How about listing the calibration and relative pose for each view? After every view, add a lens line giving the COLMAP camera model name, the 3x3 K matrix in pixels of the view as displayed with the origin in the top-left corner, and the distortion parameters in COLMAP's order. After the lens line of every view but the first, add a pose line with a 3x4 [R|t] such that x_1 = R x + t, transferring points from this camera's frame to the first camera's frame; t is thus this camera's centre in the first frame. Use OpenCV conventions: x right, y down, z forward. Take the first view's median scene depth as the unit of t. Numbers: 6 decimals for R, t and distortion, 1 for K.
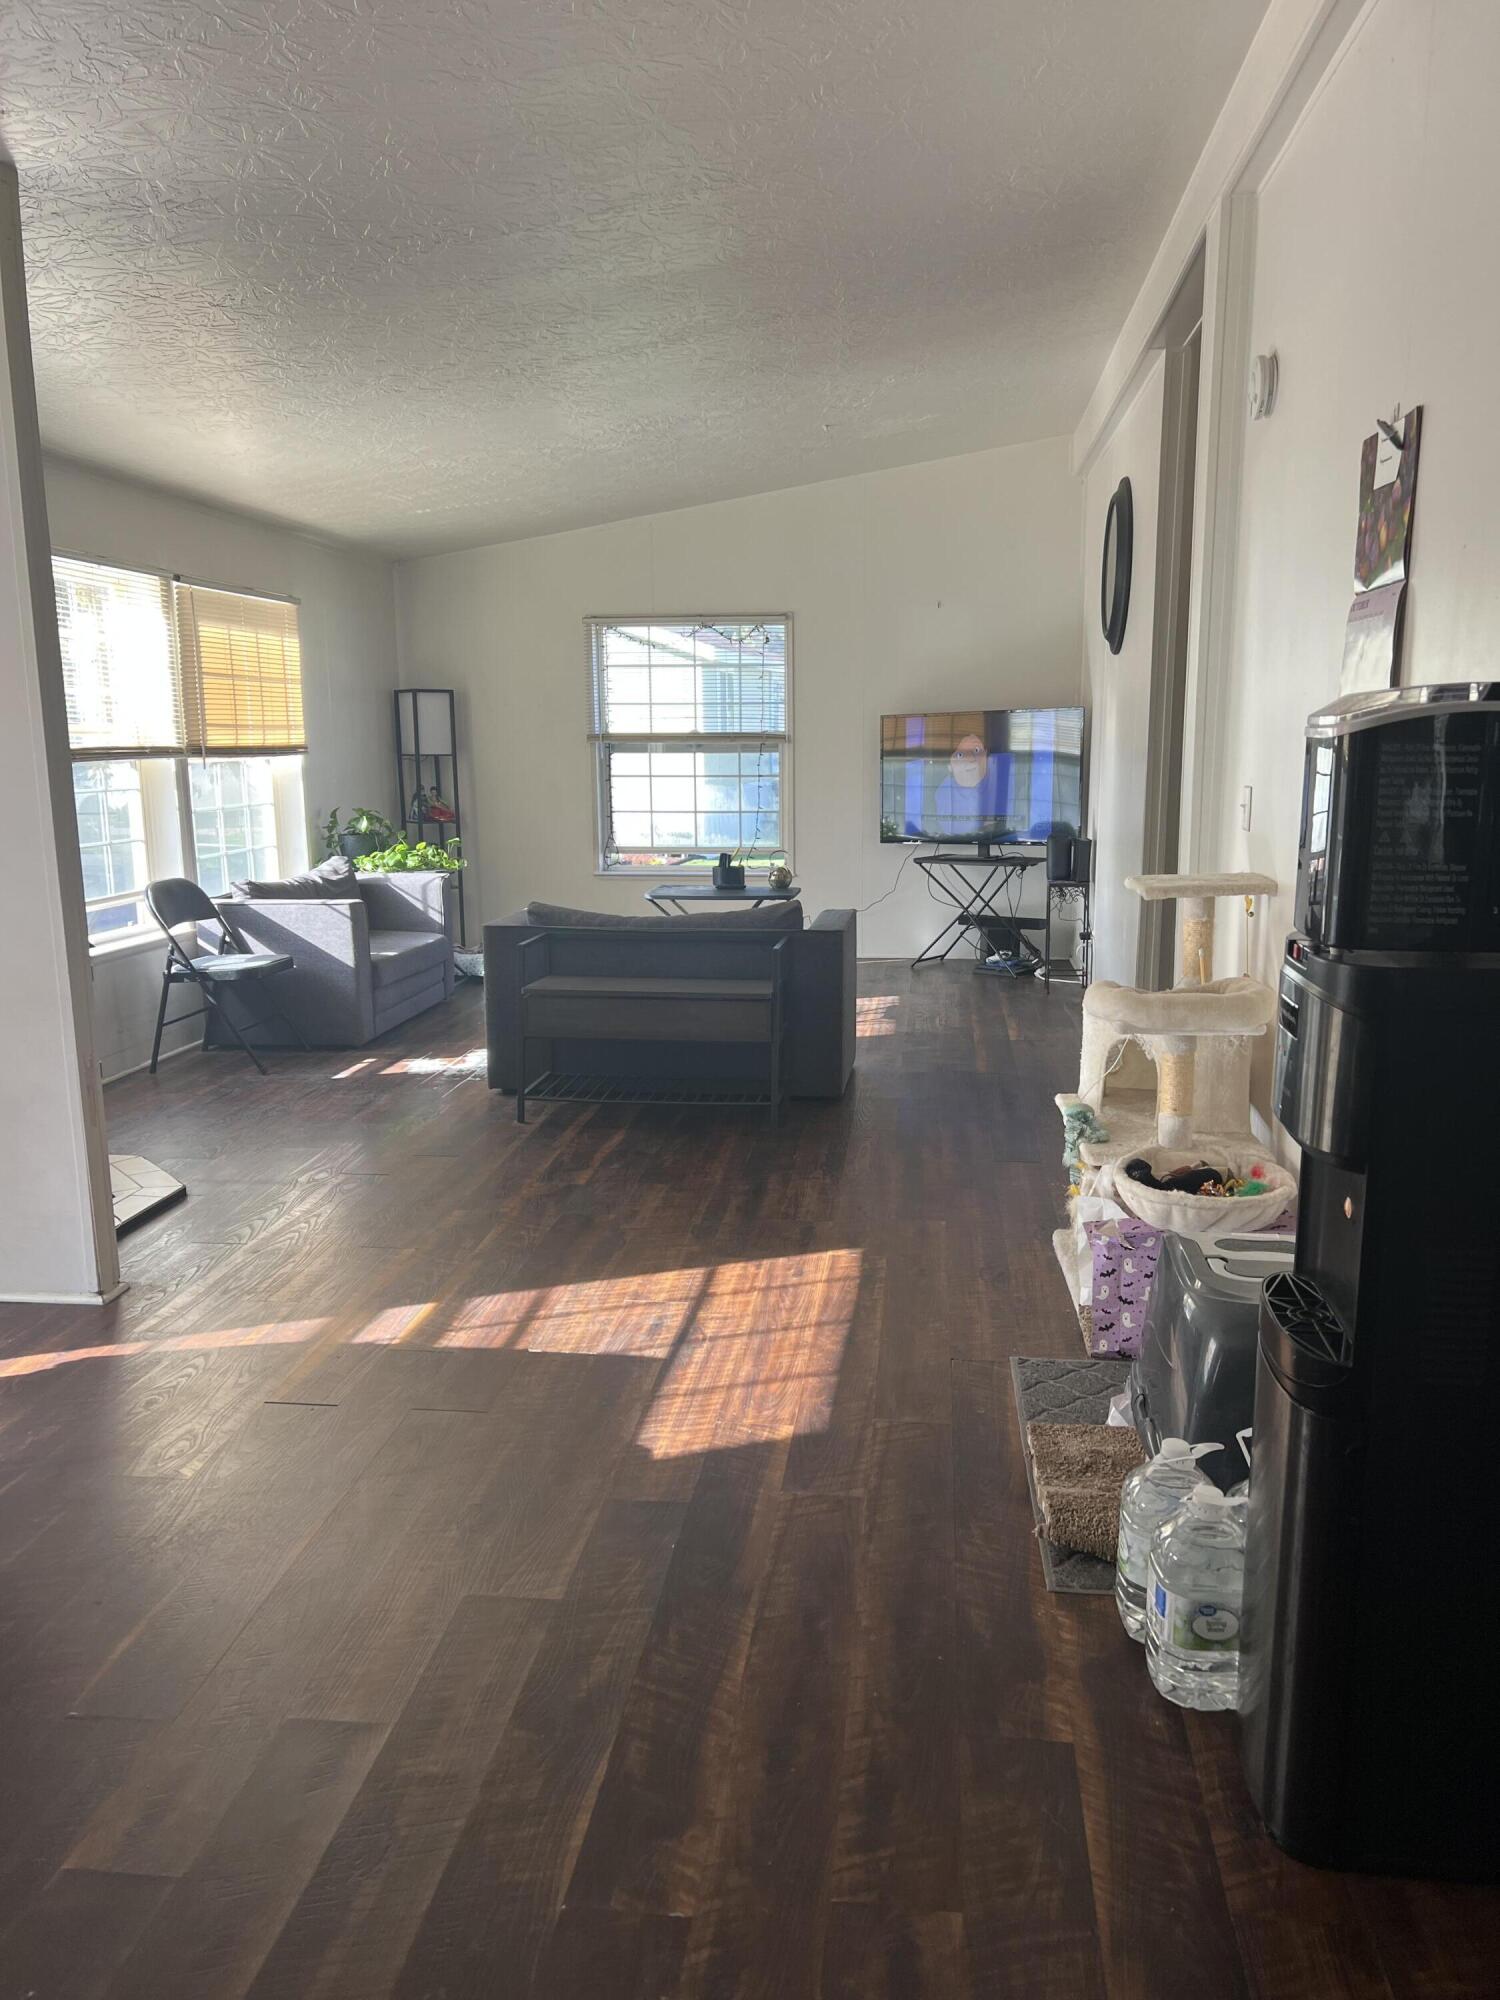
lens RADIAL K [[1540.8, 0, 739.1], [0, 1540.8, 1017.5], [0, 0, 1]] dist [0.062818, -0.089095]
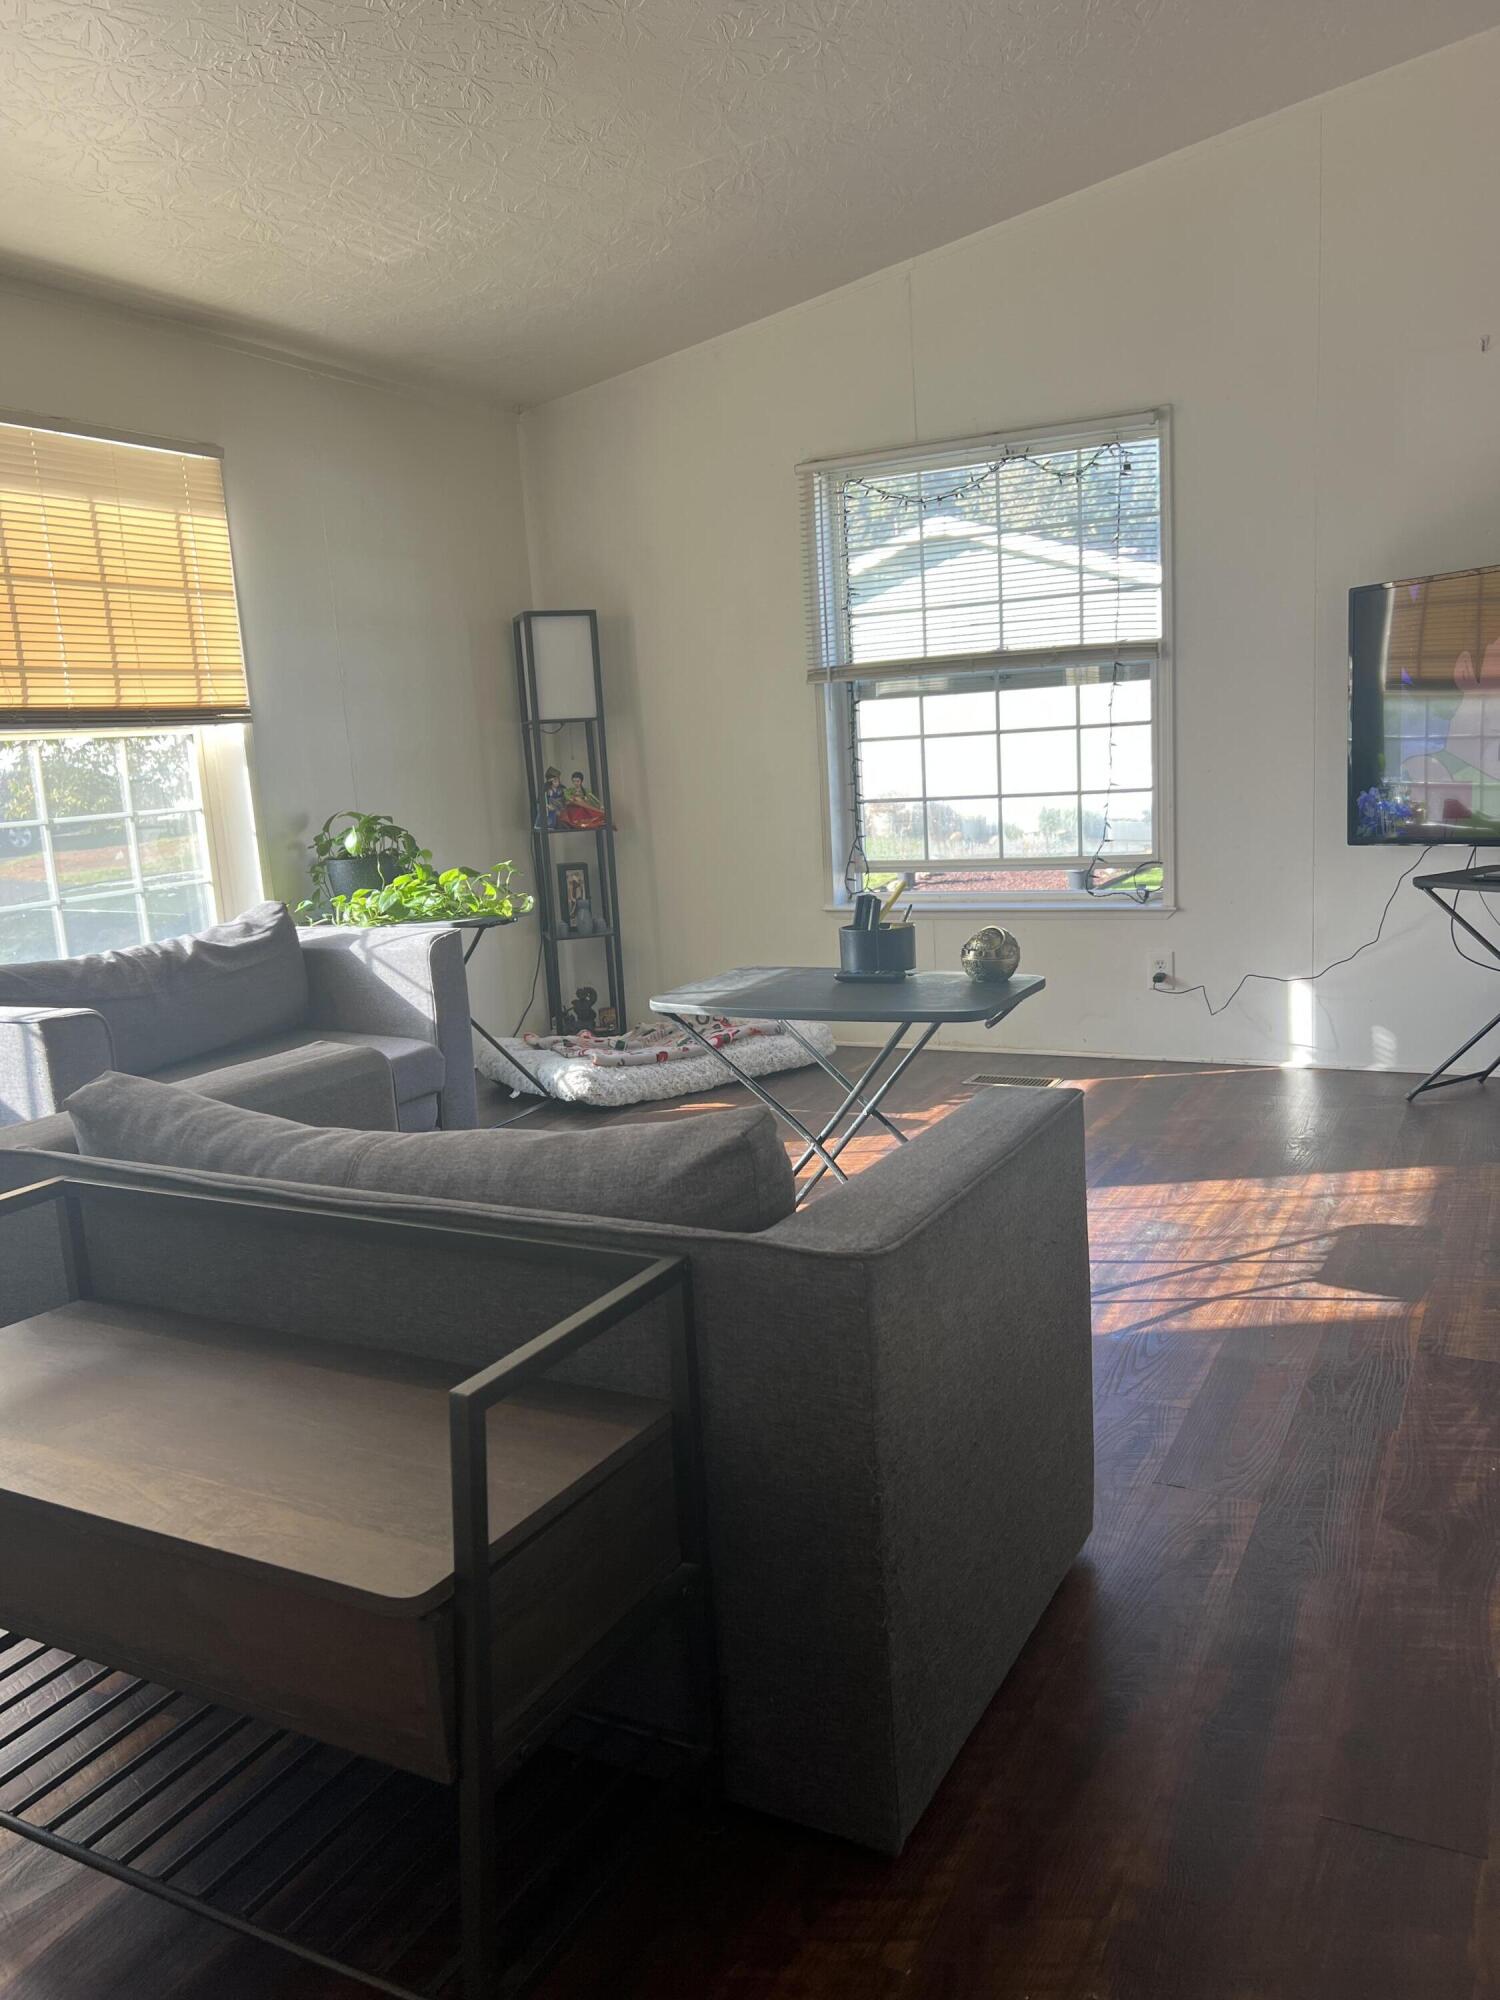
lens RADIAL K [[1540.8, 0, 739.1], [0, 1540.8, 1017.5], [0, 0, 1]] dist [0.062818, -0.089095]
pose [[0.938840, 0.014997, -0.344026, 0.079621], [-0.013177, 0.999884, 0.007627, -0.058376], [0.344100, -0.002627, 0.938929, 0.457535]]
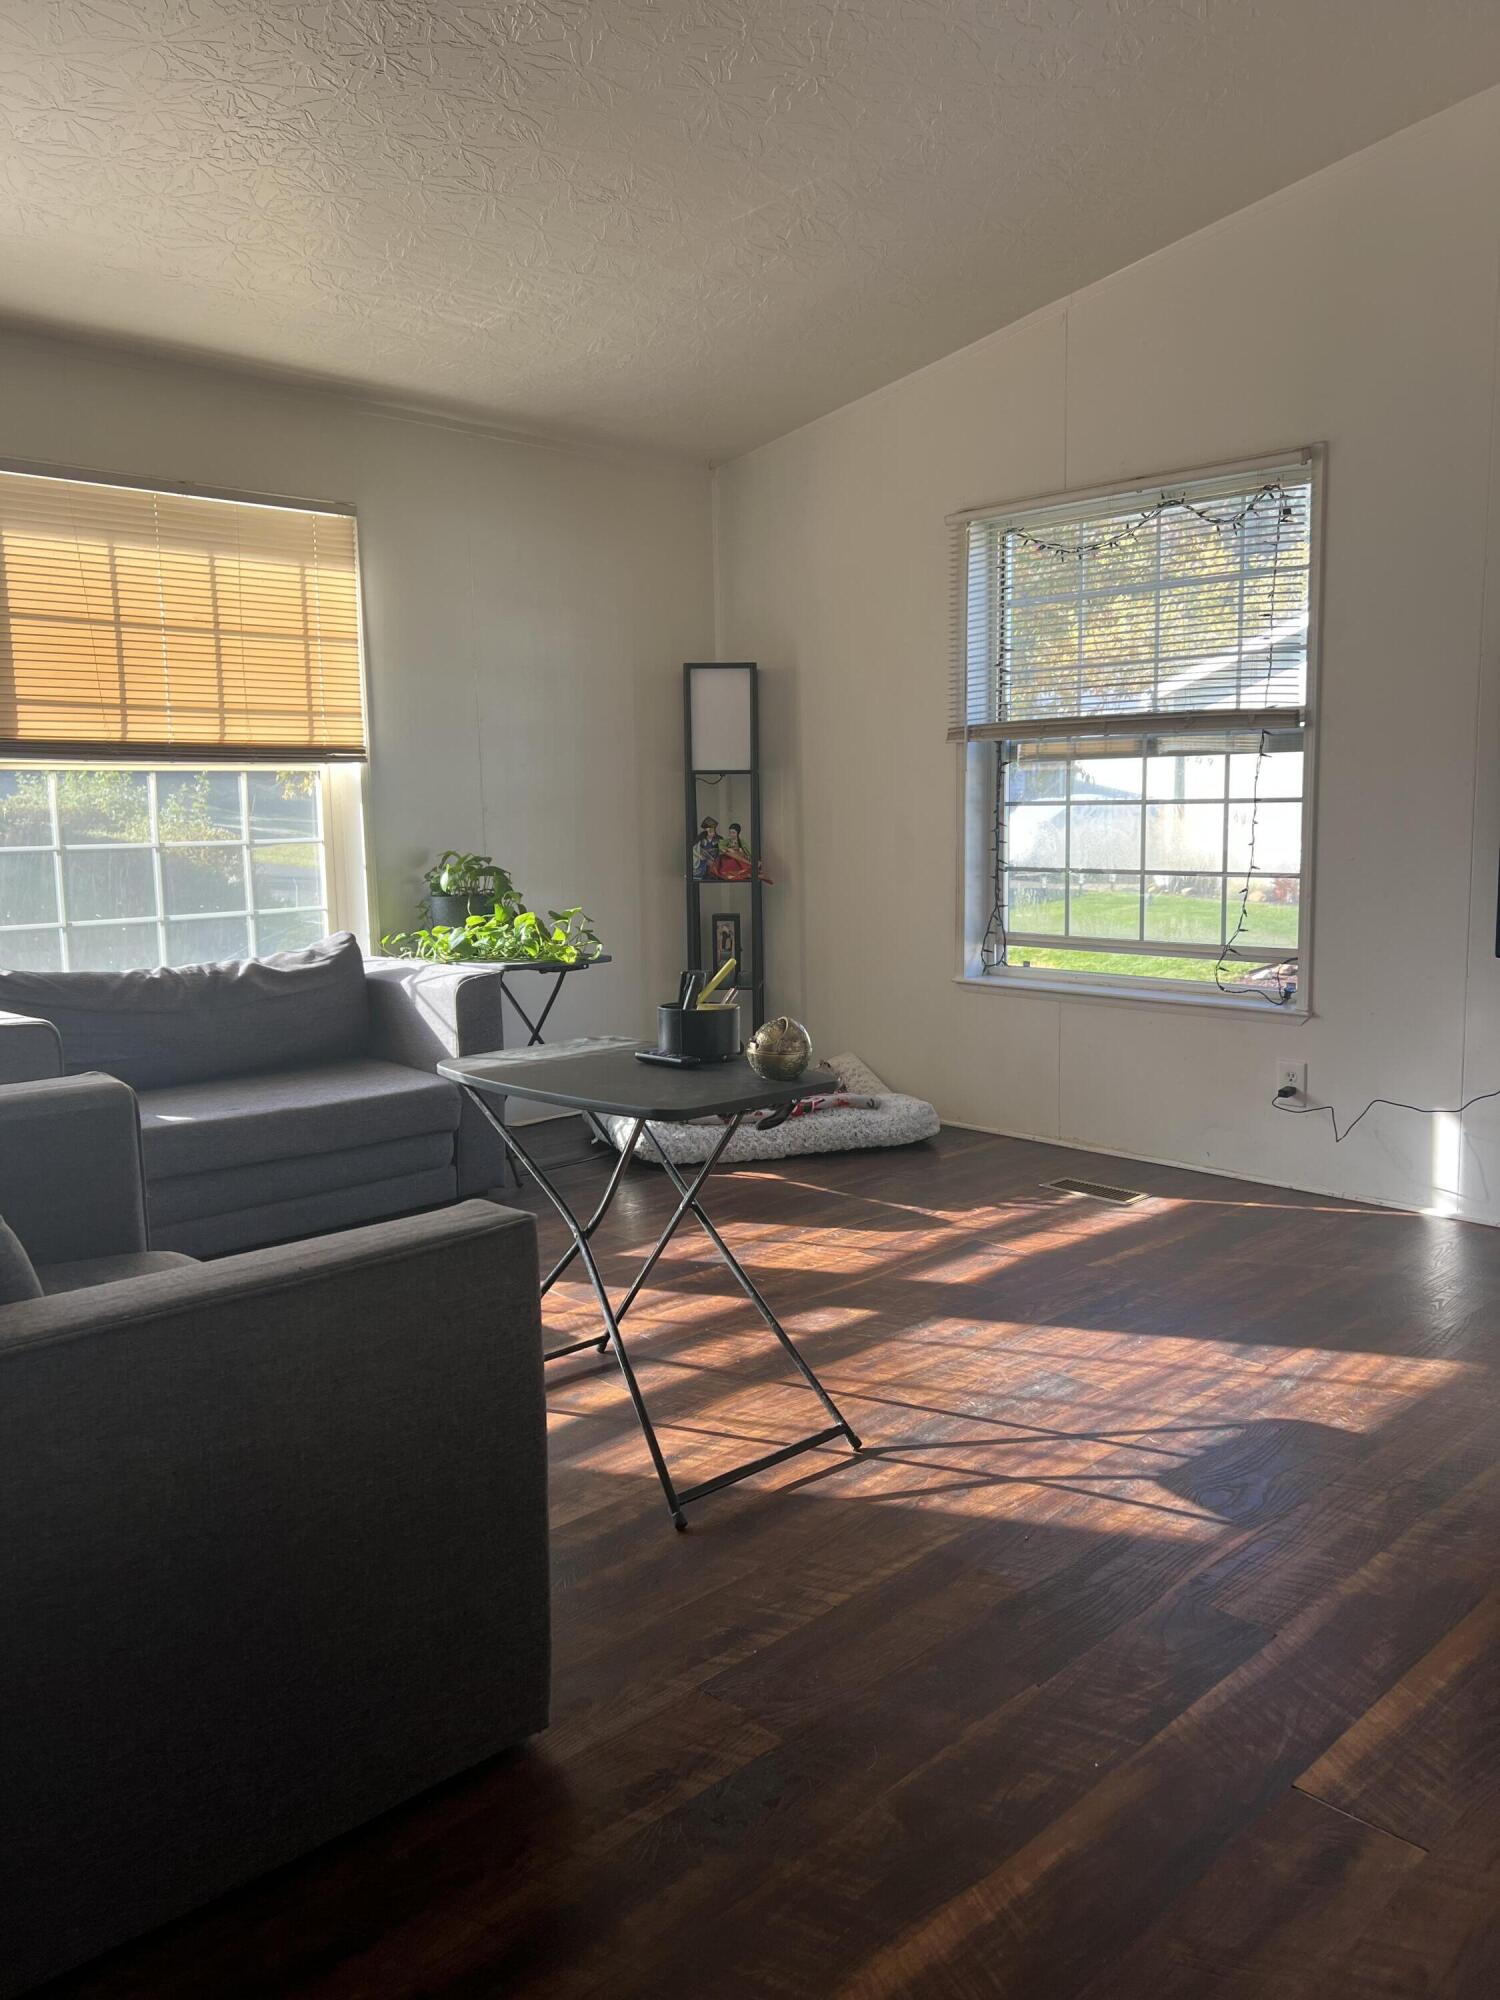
lens RADIAL K [[1523.3, 0, 727.6], [0, 1523.3, 995.7], [0, 0, 1]] dist [0.096079, -0.200570]
pose [[0.782375, 0.076004, -0.618153, 0.185098], [-0.107512, 0.994107, -0.013845, -0.074522], [0.613458, 0.077291, 0.785936, 0.544622]]
